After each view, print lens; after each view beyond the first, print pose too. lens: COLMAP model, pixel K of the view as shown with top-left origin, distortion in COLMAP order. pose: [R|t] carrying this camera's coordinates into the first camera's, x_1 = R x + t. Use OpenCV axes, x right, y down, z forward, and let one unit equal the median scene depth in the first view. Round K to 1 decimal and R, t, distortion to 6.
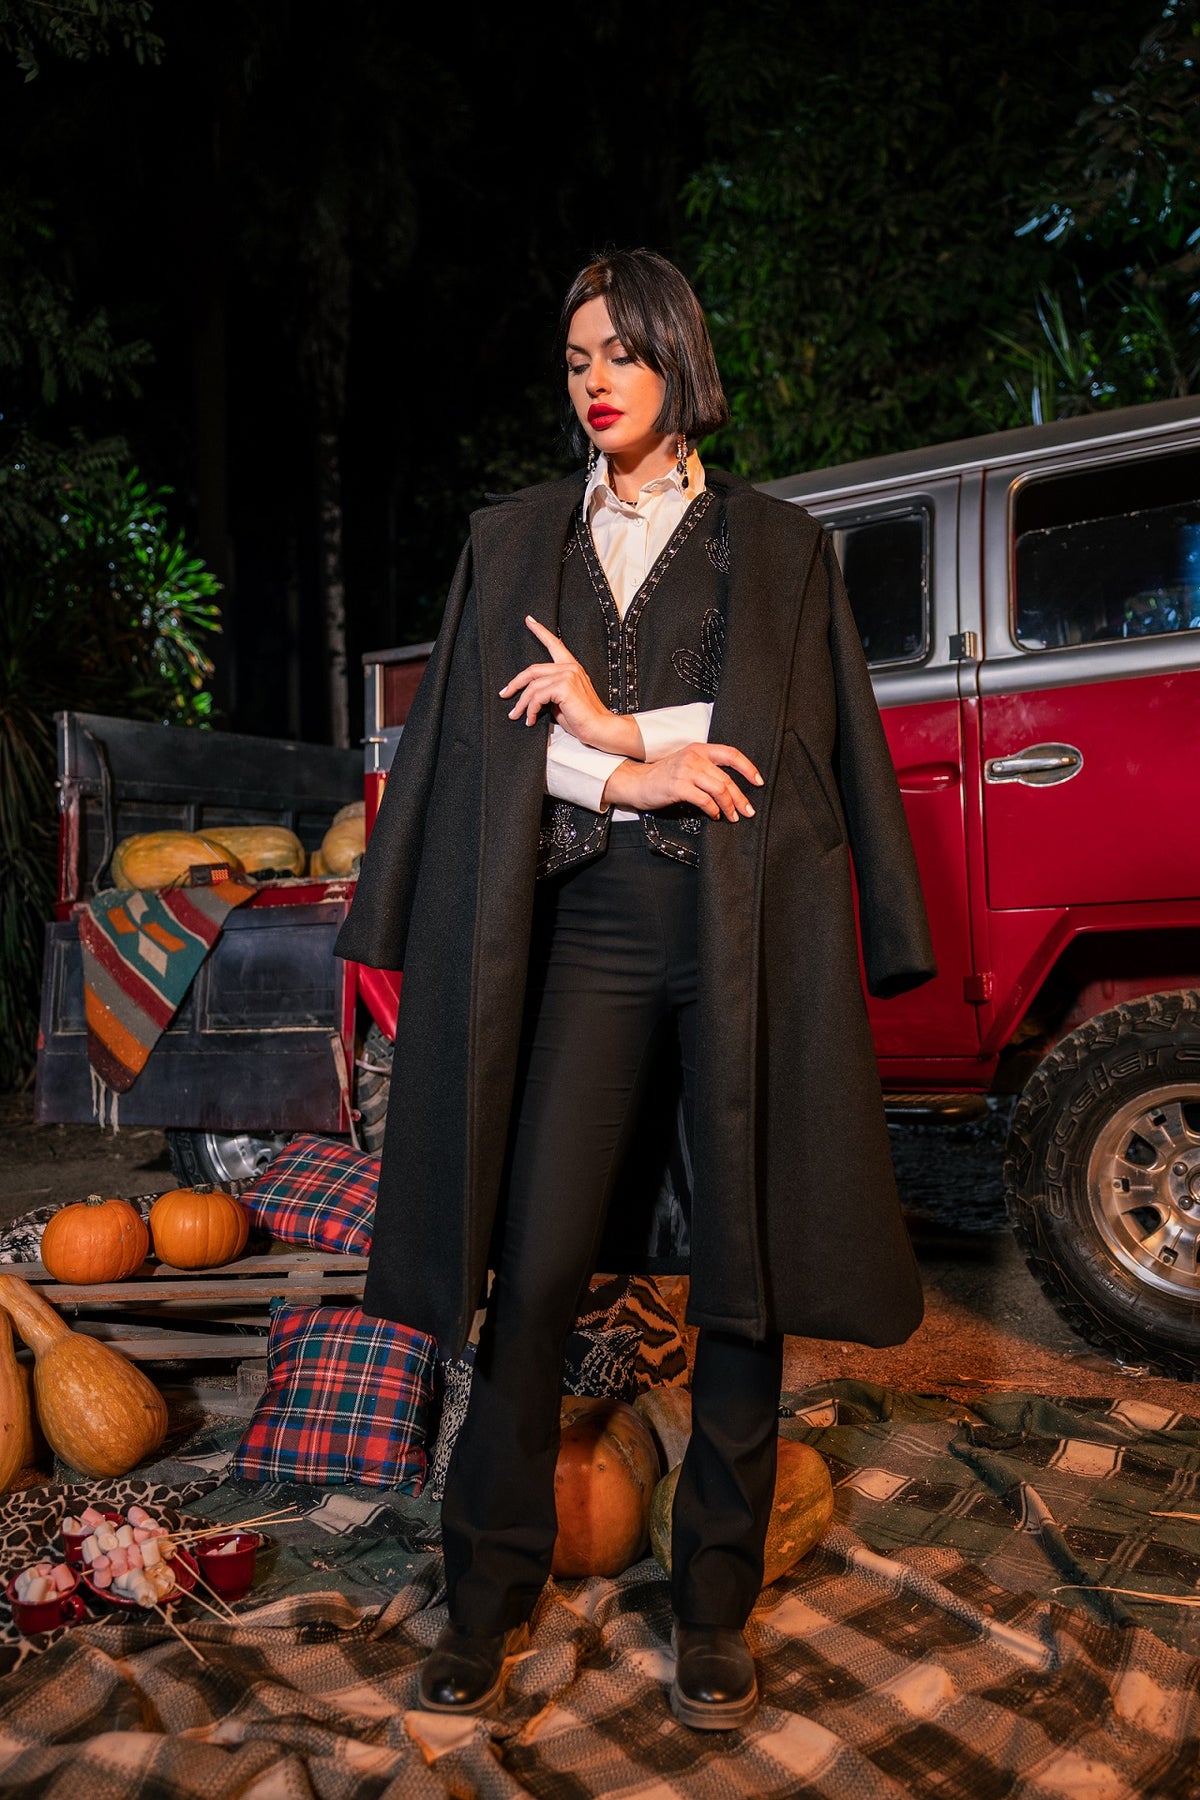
lens RADIAL K [[1476.8, 0, 599.6], [0, 1476.8, 901.4], [0, 0, 1]] dist [-0.039941, 0.042702]
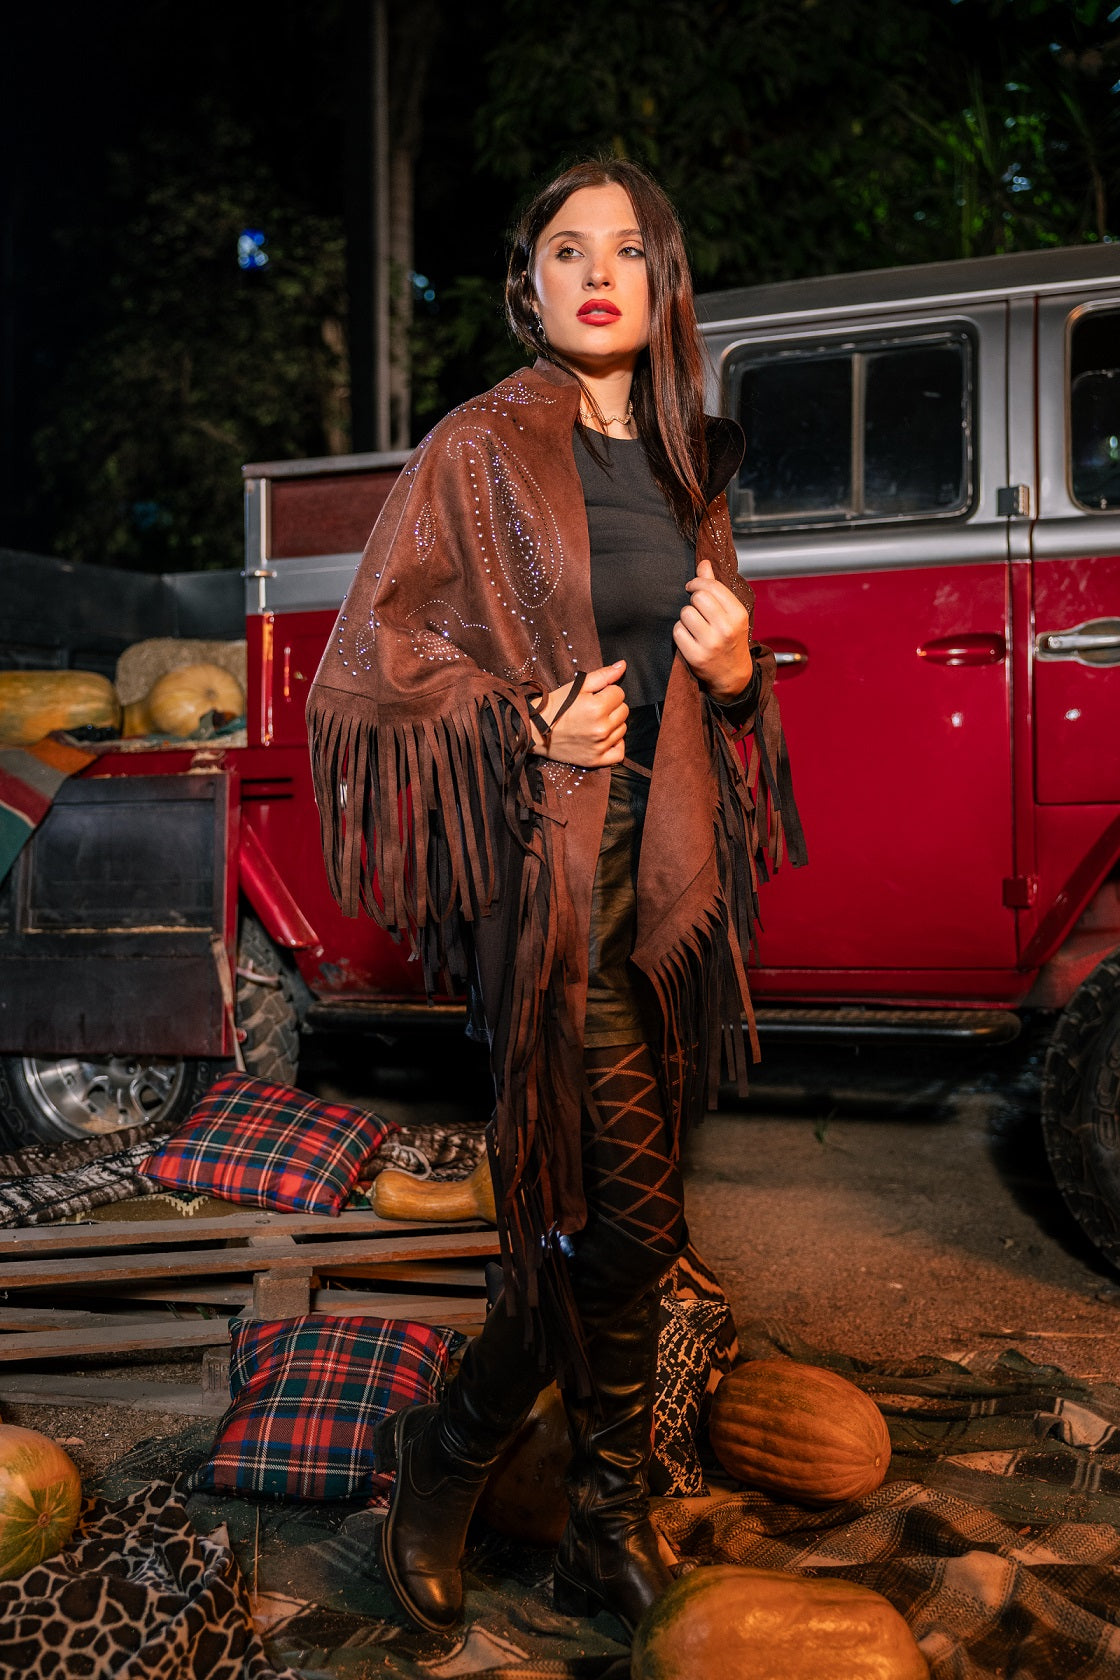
lens RADIAL K [[1739.2, 0, 562.2], [0, 1739.2, 861.2], [0, 0, 1]] dist [-0.011030, 0.000000]
pose [[0.980455, 0.007070, 0.196614, -0.170848], [-0.020967, 0.997417, 0.068693, -0.020659], [-0.195621, -0.071473, 0.978072, 0.023490]]
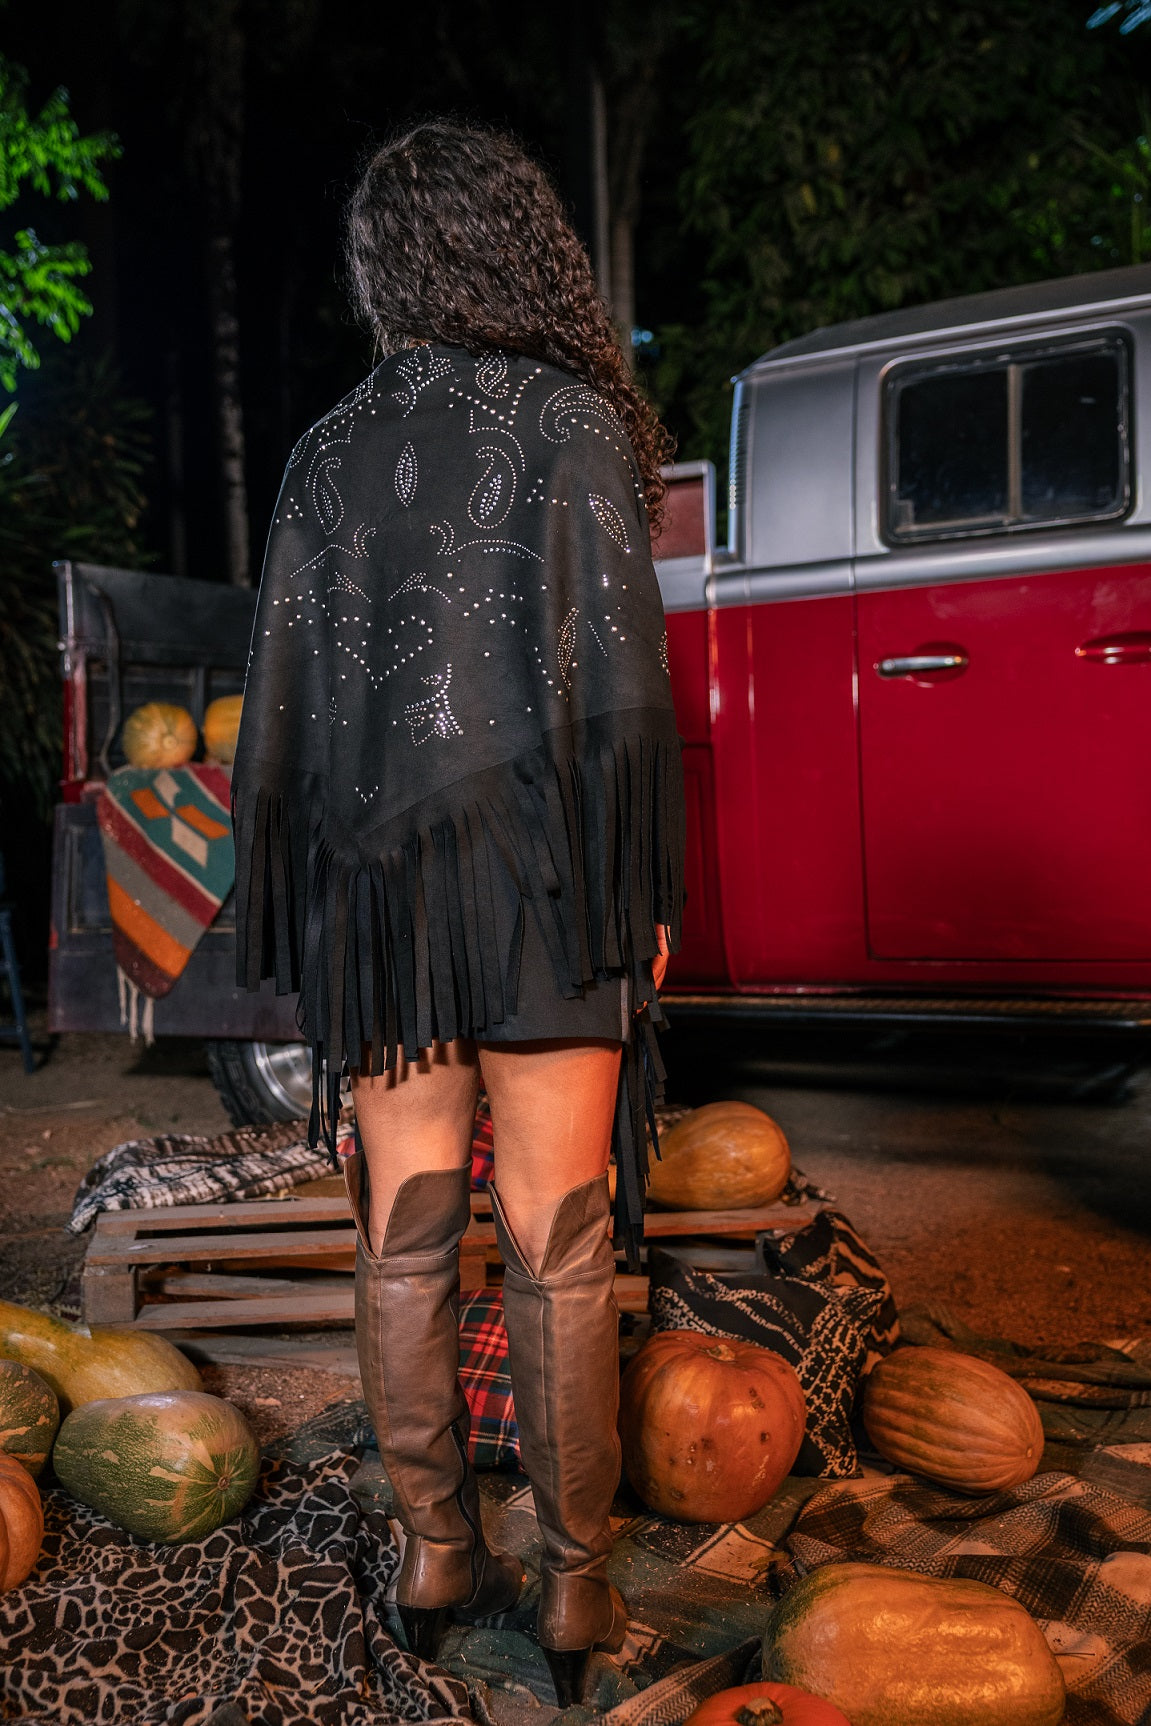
lens RADIAL K [[1555.4, 0, 568.8], [0, 1555.4, 861.4], [0, 0, 1]] dist [-0.011162, -0.007769]
pose [[0.998309, -0.006819, 0.057731, -0.134528], [0.002593, 0.997331, 0.072962, -0.020794], [-0.058075, -0.072689, 0.995662, 0.059596]]
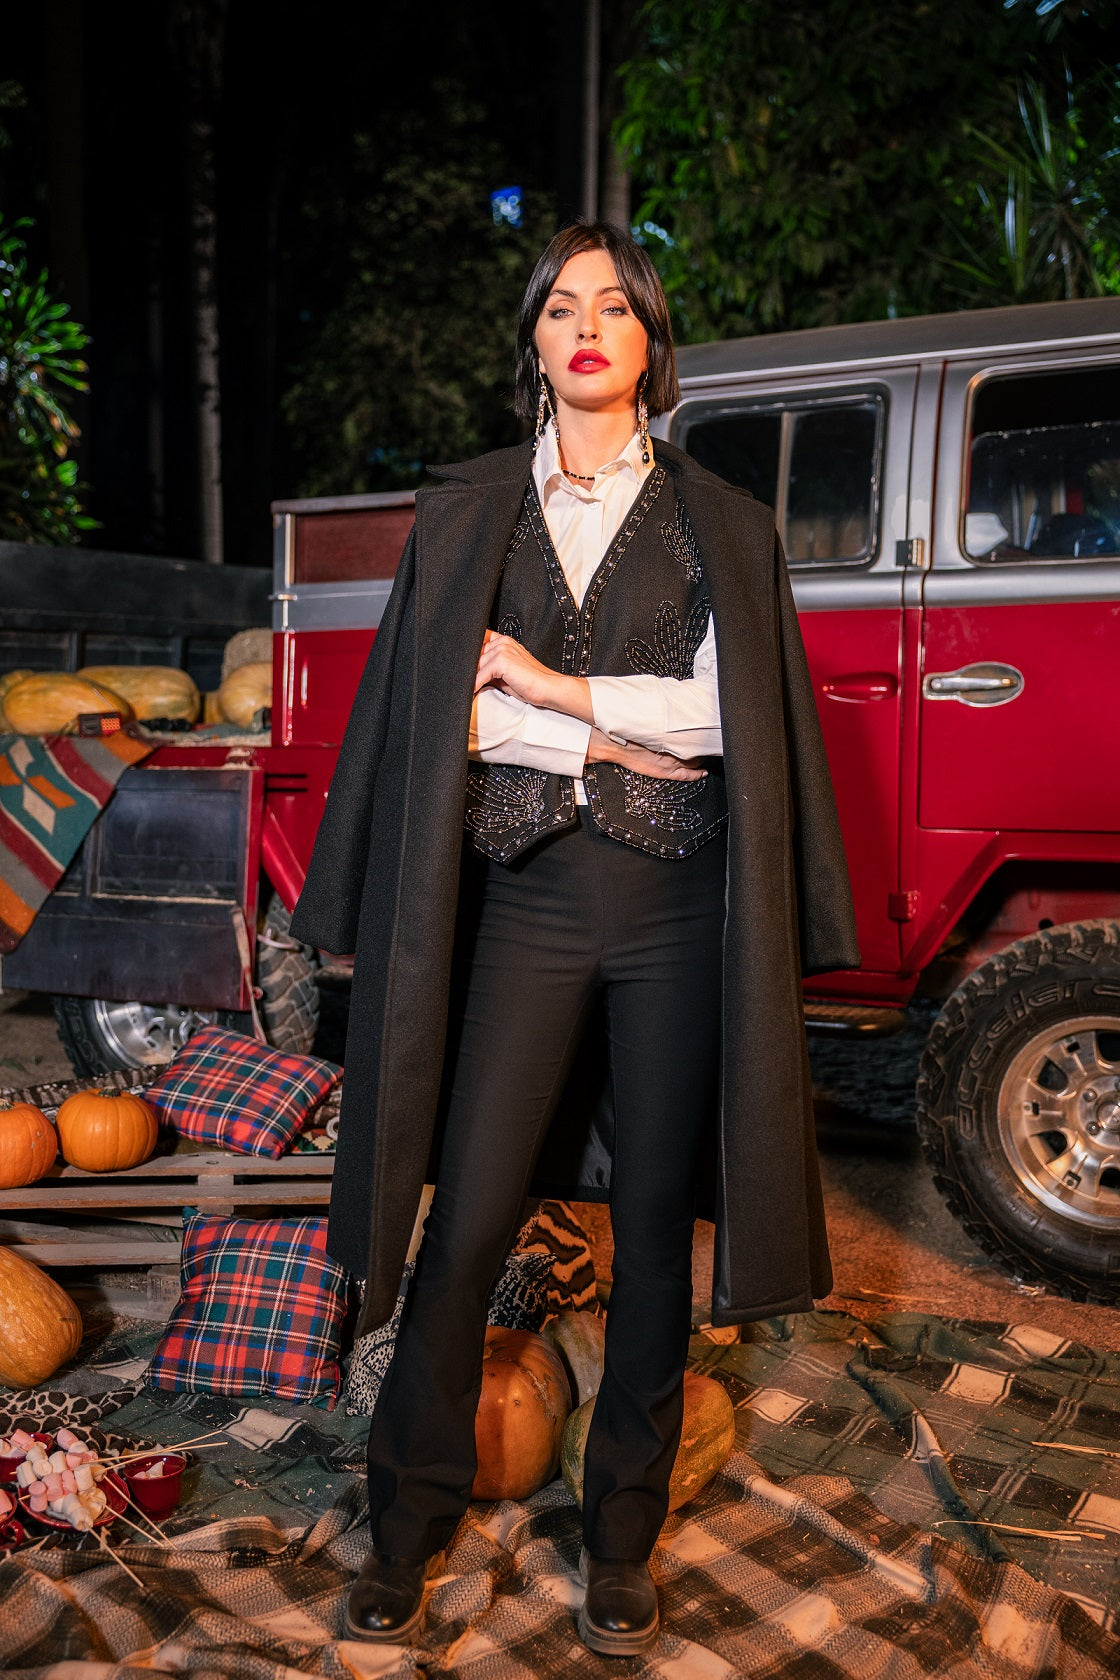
lens RADIAL K [[1648.5, 0, 568.2], [0, 1648.5, 853.9], [0, 0, 1]] dist [-0.008213, 0.000000]
pose [[0.998192, 0.033627, 0.049821, -0.018186], [-0.039378, 0.992070, 0.119359, -0.077381], [-0.045412, -0.121105, 0.991600, -0.063869]]
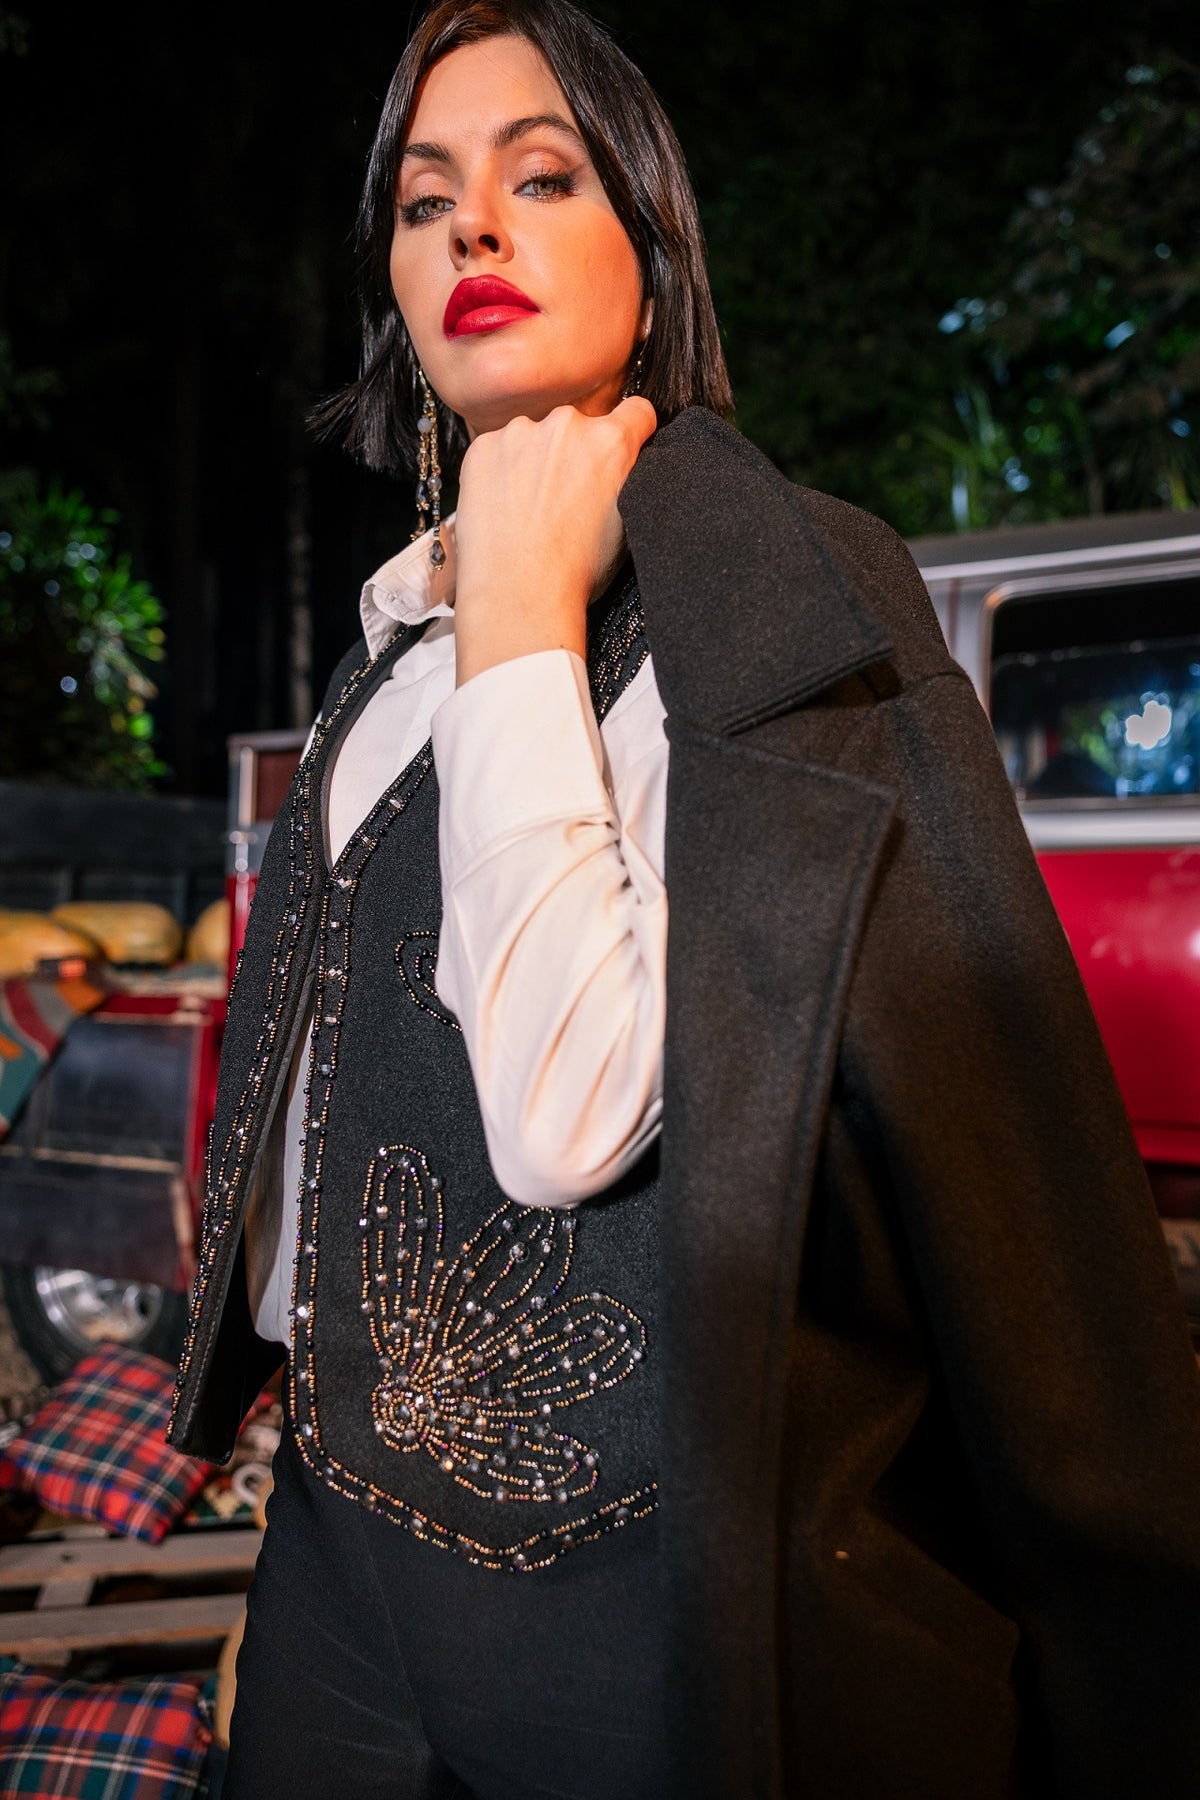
lens RADIAL K [[1194.5, 0, 604.9], [0, 1194.5, 897.7], [0, 0, 1]] dist [0.004143, -0.006710]
pose [[0.996350, 0.045383, 0.072295, 0.012972], [-0.046861, 0.998723, 0.018878, -0.094265], [-0.071346, -0.022197, 0.997205, 0.267625]]
